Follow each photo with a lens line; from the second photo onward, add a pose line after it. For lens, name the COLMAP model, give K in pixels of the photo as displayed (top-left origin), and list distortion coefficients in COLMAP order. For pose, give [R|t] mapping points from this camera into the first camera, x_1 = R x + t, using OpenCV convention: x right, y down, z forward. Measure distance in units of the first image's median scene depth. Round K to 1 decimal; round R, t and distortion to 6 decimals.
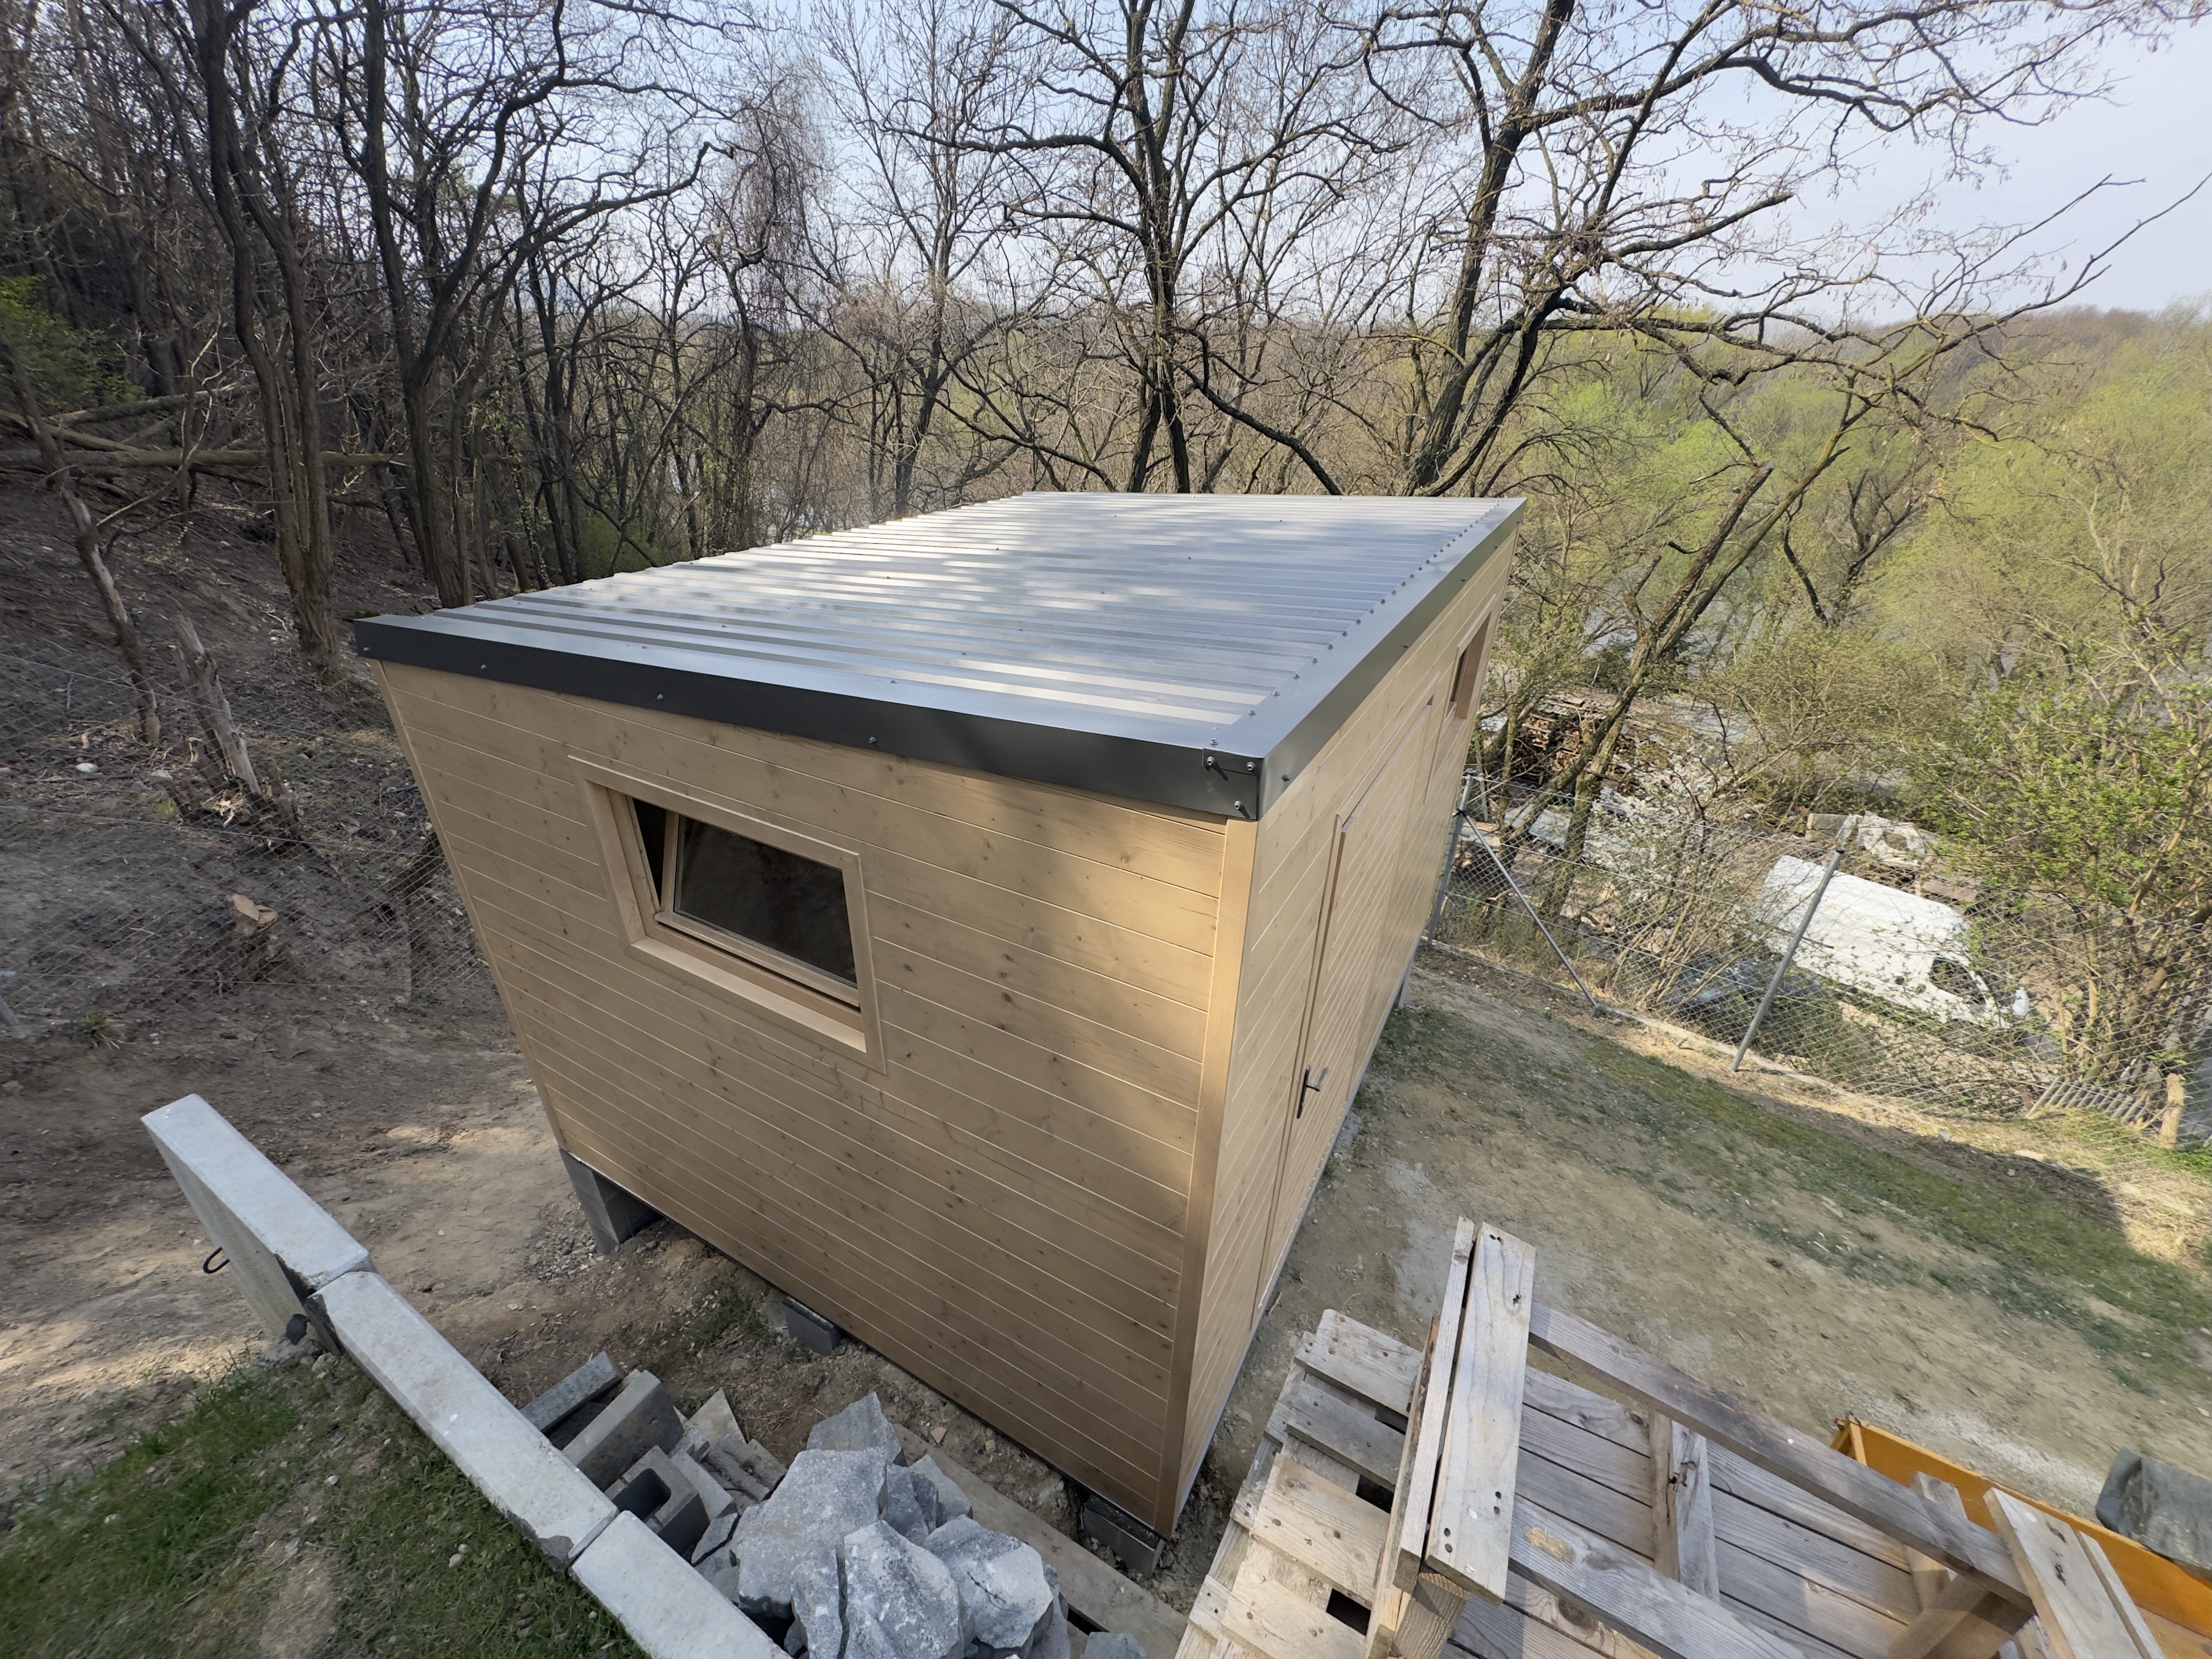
lens RADIAL K [[883.5, 0, 1114.4], [0, 883.5, 829.4], [0, 0, 1]] dist [-0.000728, 0.002119]
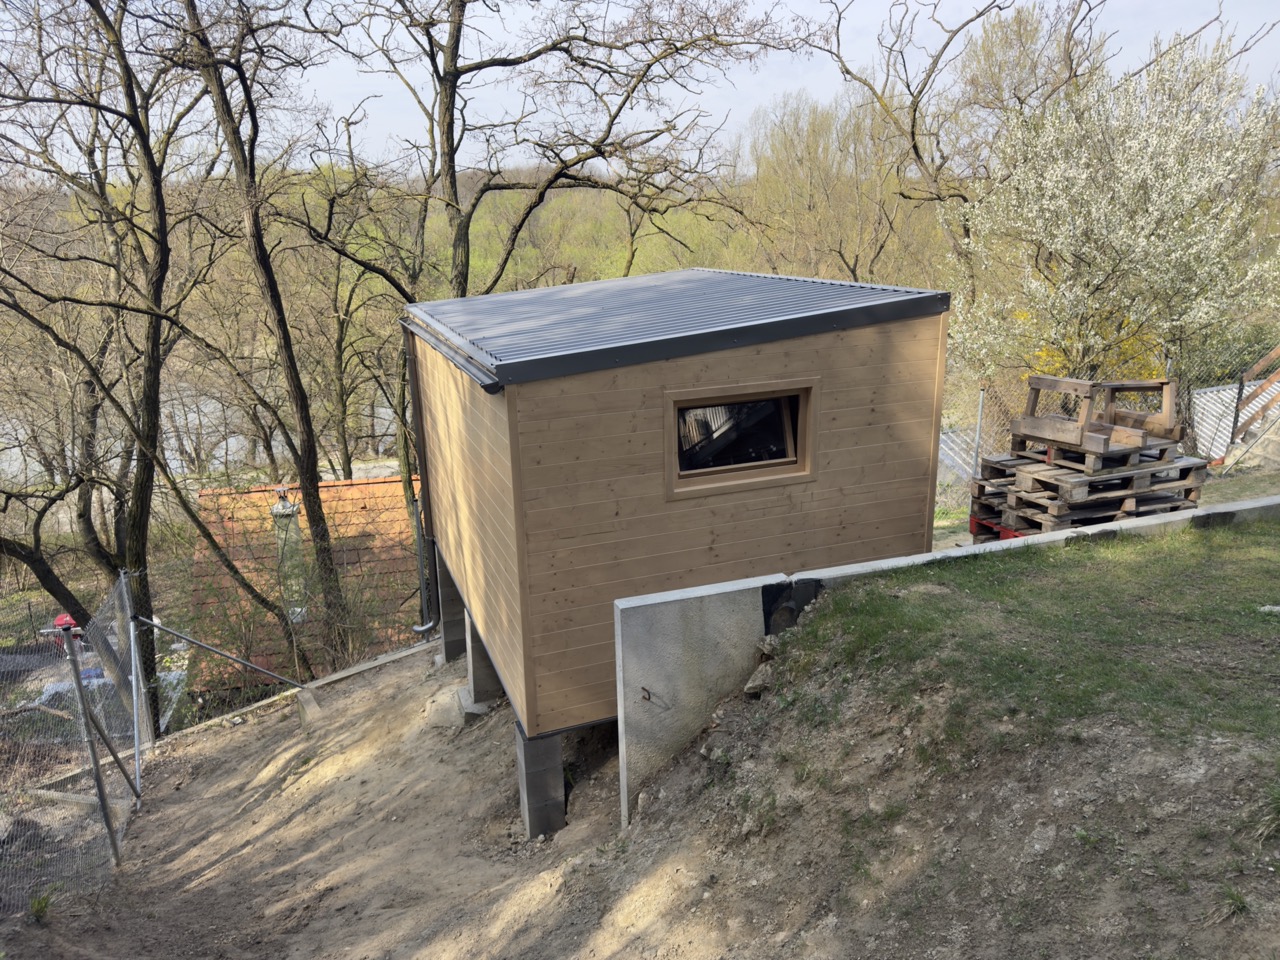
lens RADIAL K [[893.7, 0, 638.9], [0, 893.7, 488.1], [0, 0, 1]] dist [0.052251, -0.030634]
pose [[0.652112, -0.266369, 0.709787, -0.731306], [0.396789, 0.917689, -0.020157, 0.047941], [-0.645994, 0.294781, 0.704128, -0.128546]]
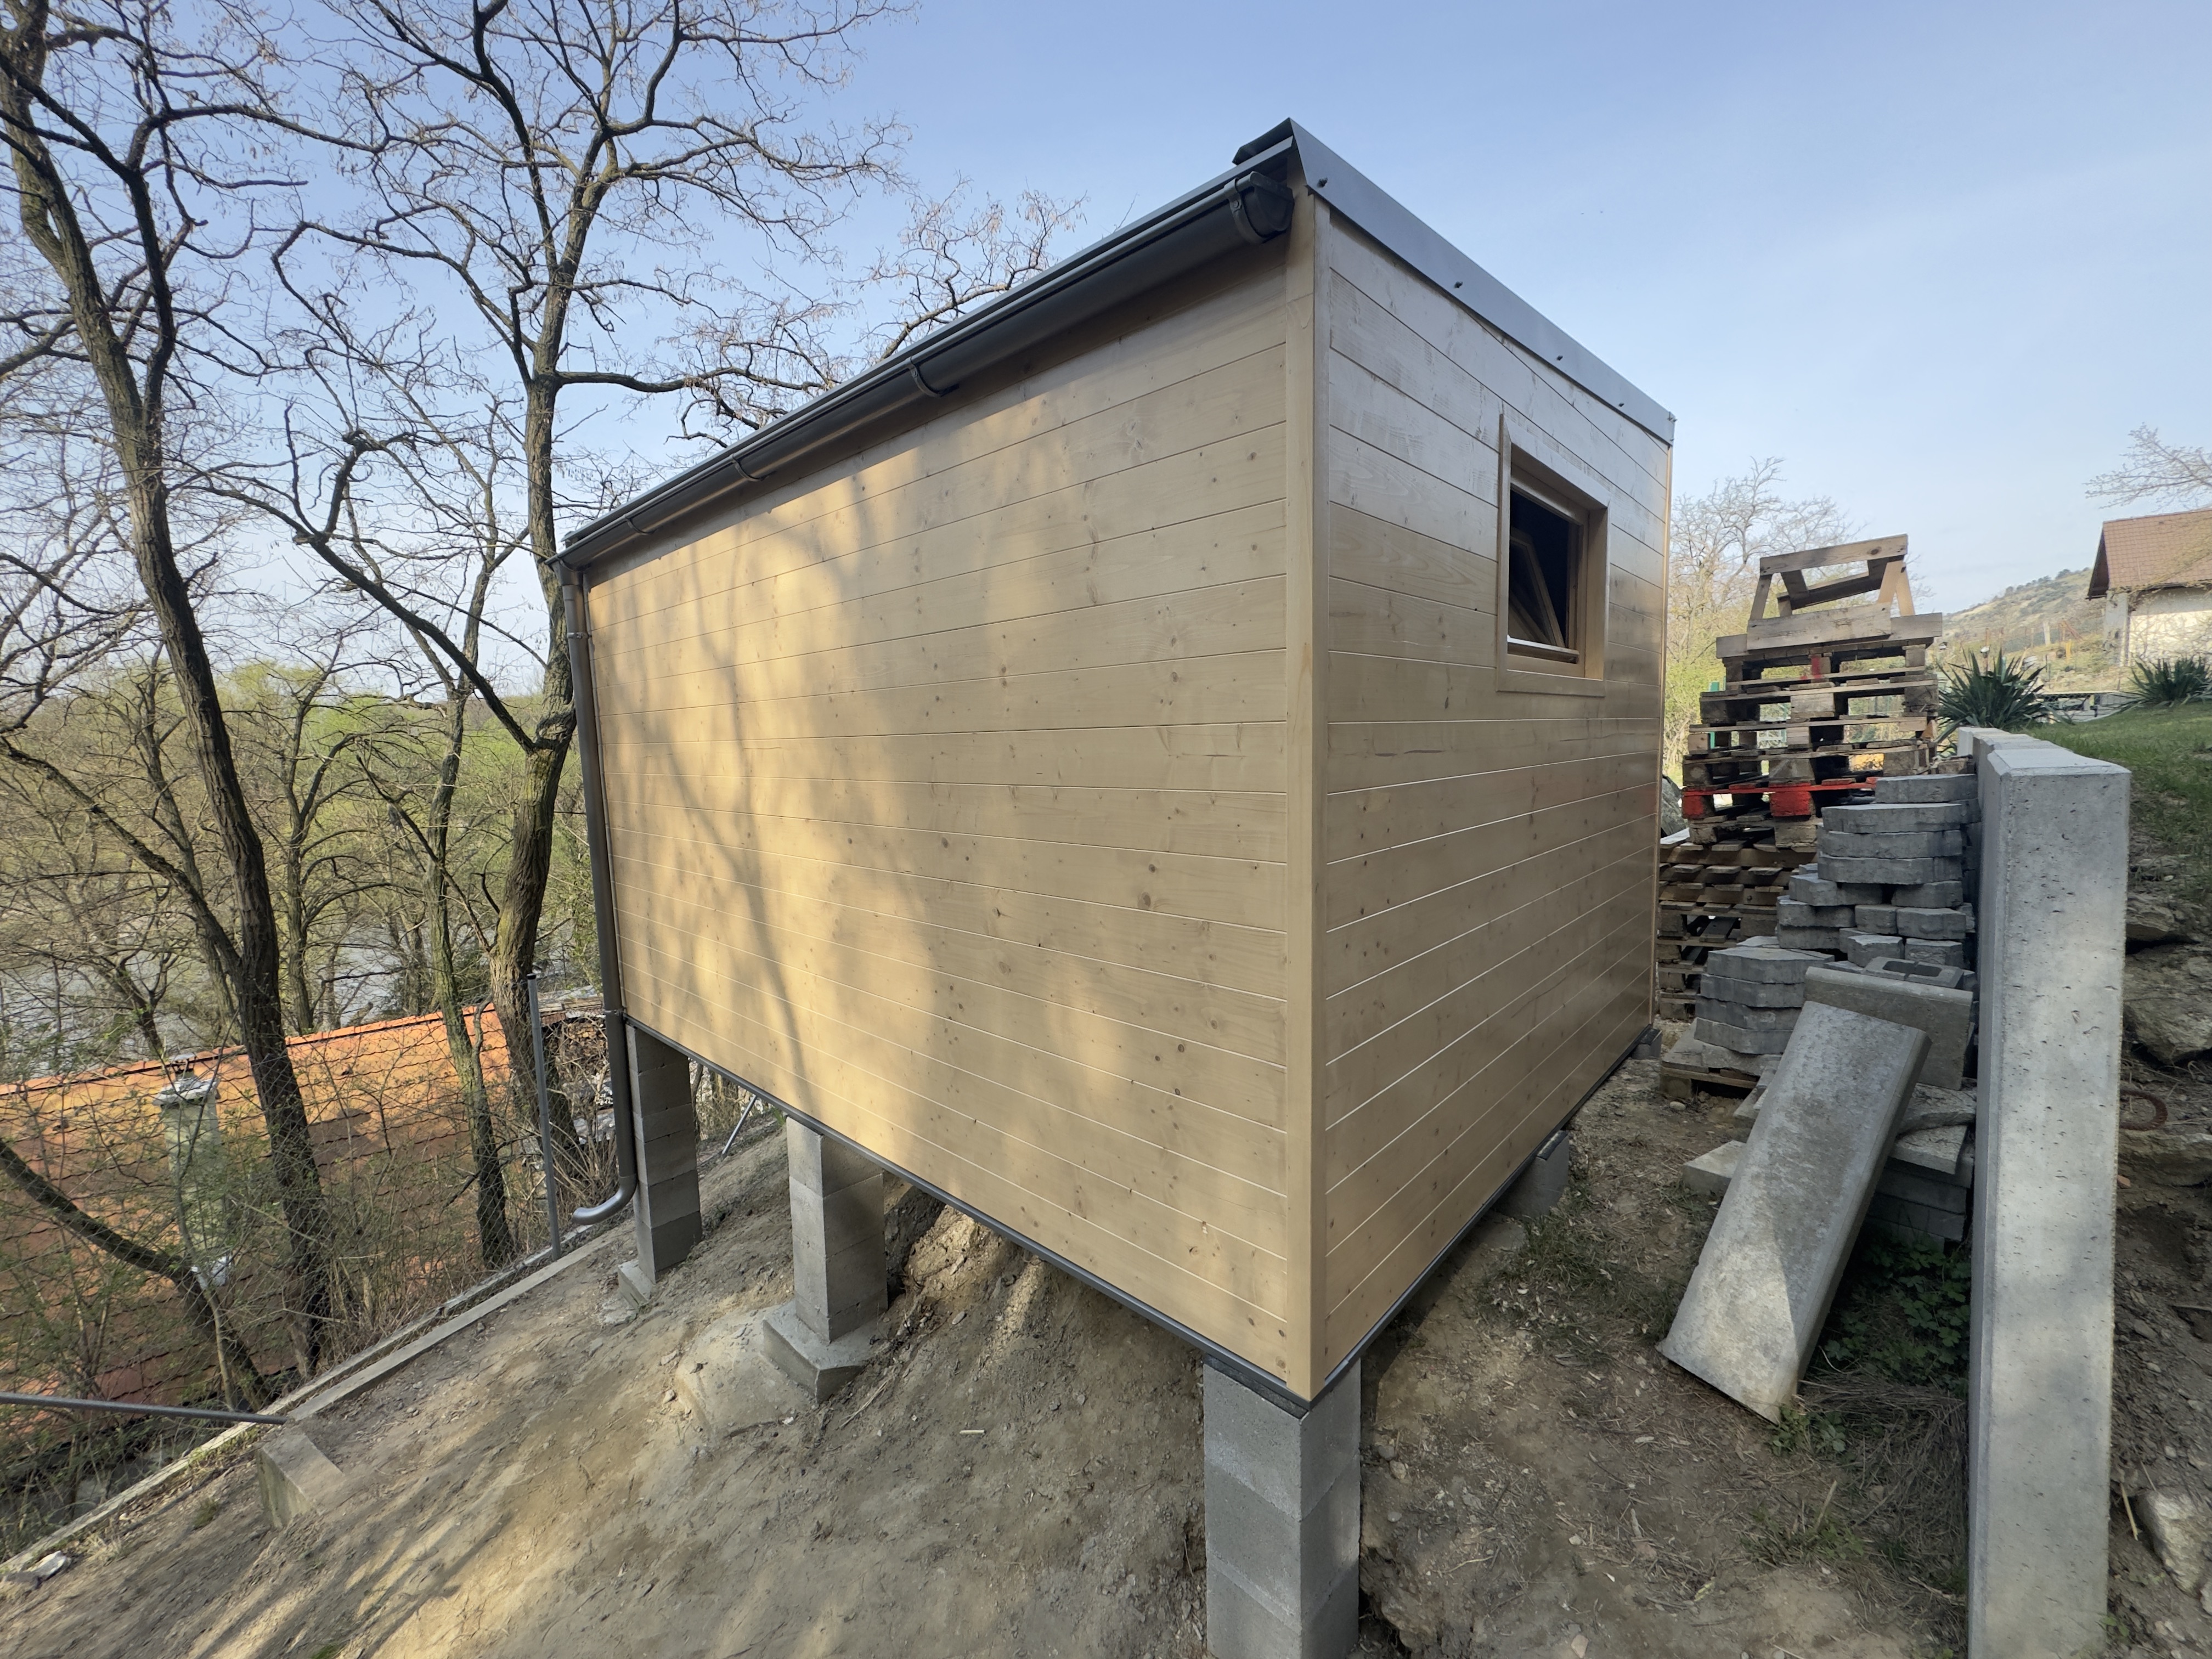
lens RADIAL K [[883.5, 0, 1099.4], [0, 883.5, 838.4], [0, 0, 1]] dist [-0.000728, 0.002119]
pose [[0.265104, -0.150571, 0.952391, -0.535980], [0.488961, 0.872304, 0.001804, 0.028720], [-0.831046, 0.465203, 0.304875, 0.414406]]
